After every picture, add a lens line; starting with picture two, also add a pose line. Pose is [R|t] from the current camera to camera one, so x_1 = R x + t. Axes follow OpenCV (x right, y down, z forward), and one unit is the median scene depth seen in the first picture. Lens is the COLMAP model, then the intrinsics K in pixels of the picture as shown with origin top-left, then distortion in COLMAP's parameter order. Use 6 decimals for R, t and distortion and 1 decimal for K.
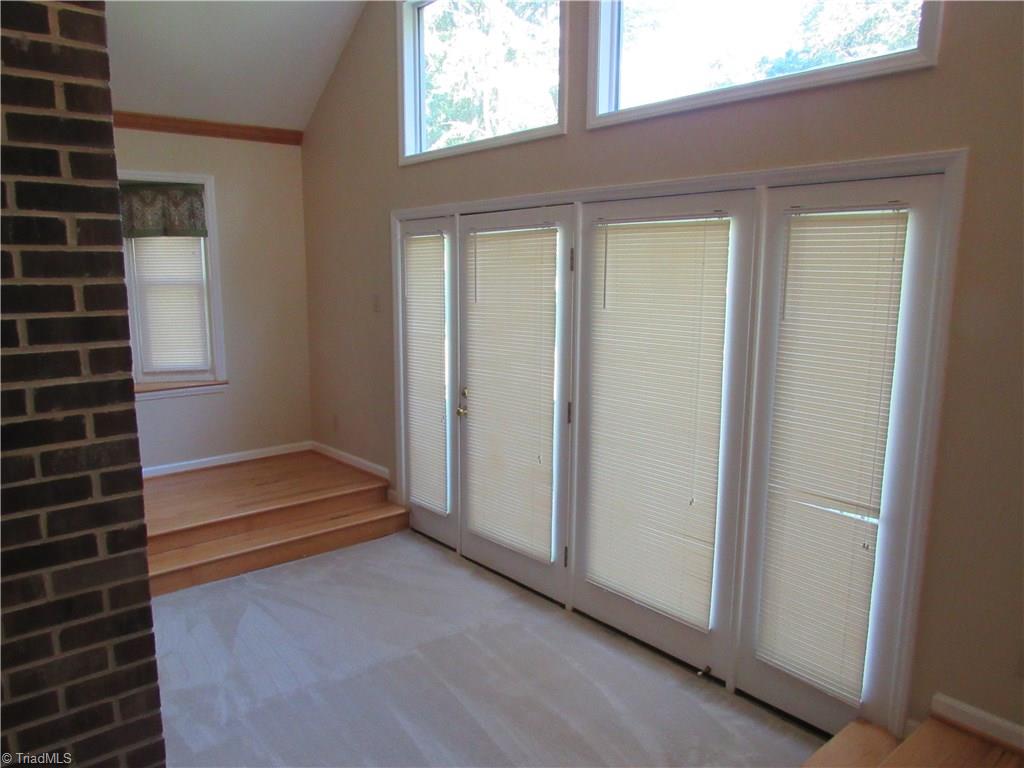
lens RADIAL K [[745.9, 0, 507.4], [0, 745.9, 379.2], [0, 0, 1]] dist [-0.000421, 0.000696]
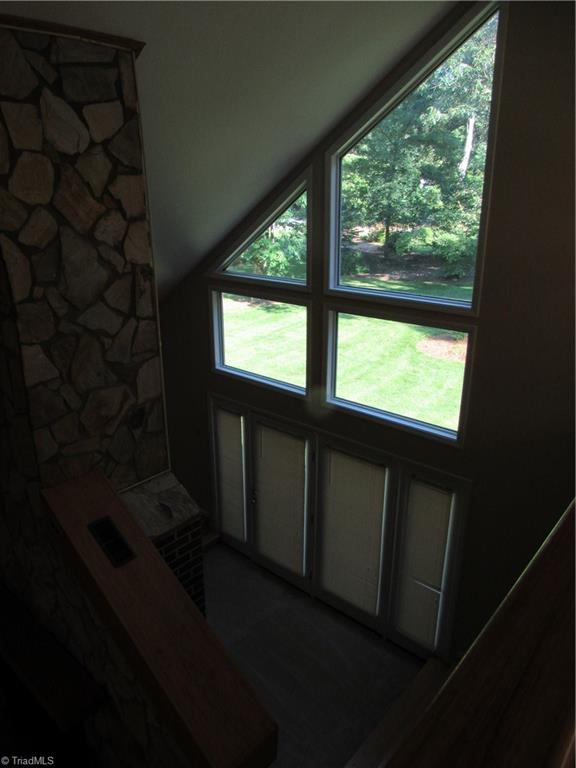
lens RADIAL K [[559.4, 0, 290.2], [0, 559.4, 386.0], [0, 0, 1]] dist [-0.000421, 0.000696]
pose [[0.989305, -0.053562, 0.135675, -0.182725], [0.027541, 0.982002, 0.186851, -0.650364], [-0.143241, -0.181116, 0.972974, -0.509597]]
